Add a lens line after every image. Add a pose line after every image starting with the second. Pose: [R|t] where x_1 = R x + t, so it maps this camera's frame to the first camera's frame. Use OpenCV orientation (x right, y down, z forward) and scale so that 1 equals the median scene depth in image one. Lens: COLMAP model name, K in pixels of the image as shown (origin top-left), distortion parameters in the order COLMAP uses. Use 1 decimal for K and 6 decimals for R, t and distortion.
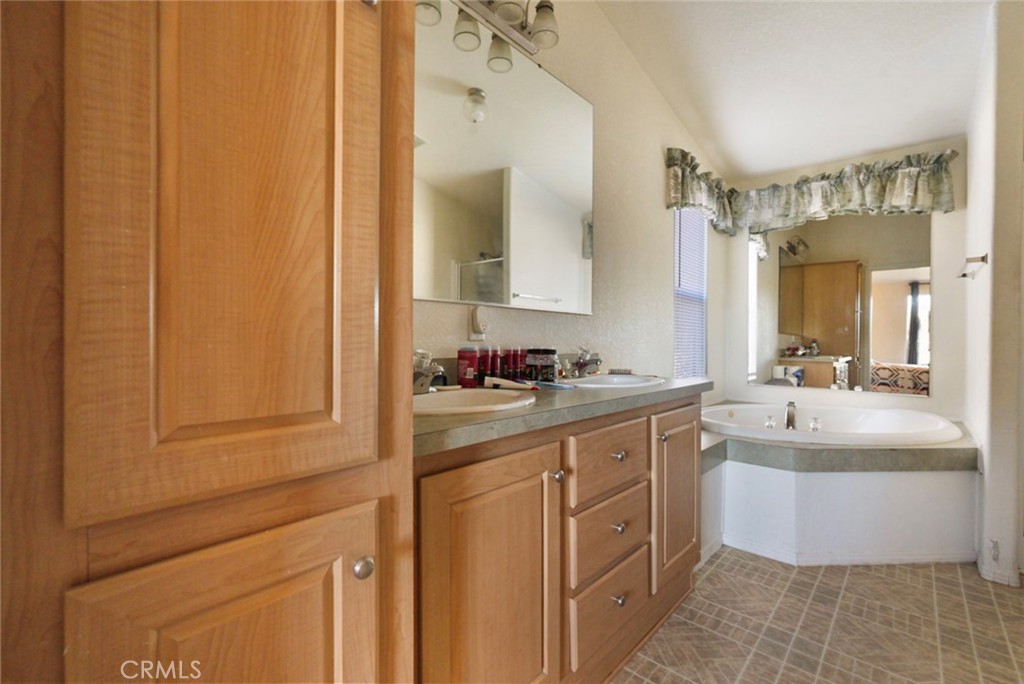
lens RADIAL K [[453.9, 0, 513.4], [0, 453.9, 338.8], [0, 0, 1]] dist [0.000606, 0.004221]
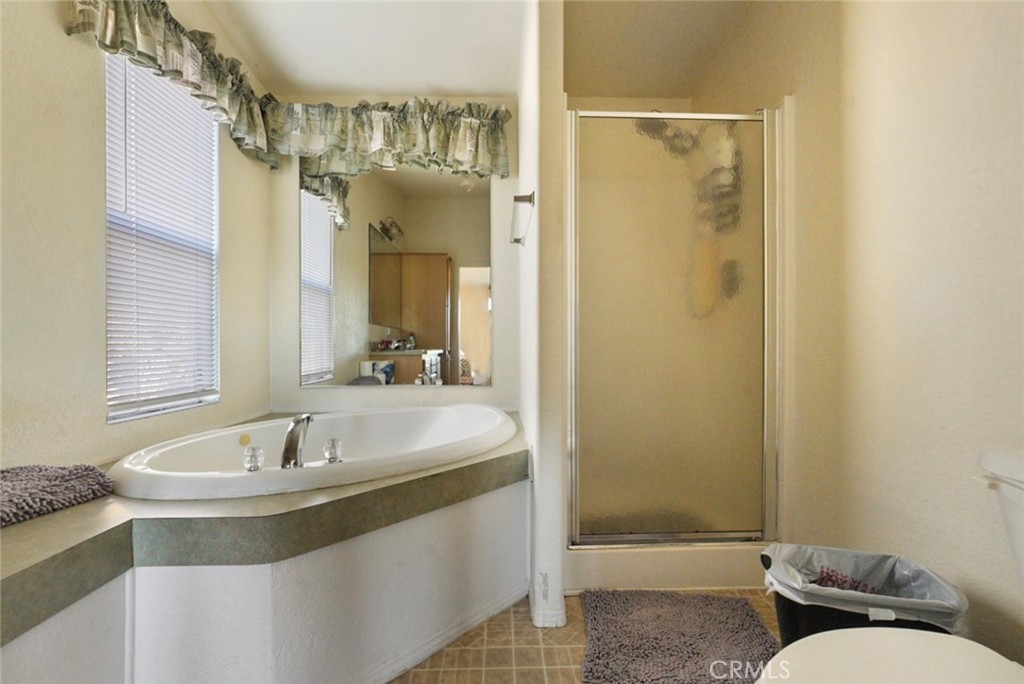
lens RADIAL K [[453.9, 0, 513.4], [0, 453.9, 338.8], [0, 0, 1]] dist [0.000606, 0.004221]
pose [[0.729593, -0.005757, 0.683857, 0.317465], [0.010884, 0.999936, -0.003195, 0.036316], [-0.683795, 0.009774, 0.729609, 0.304640]]
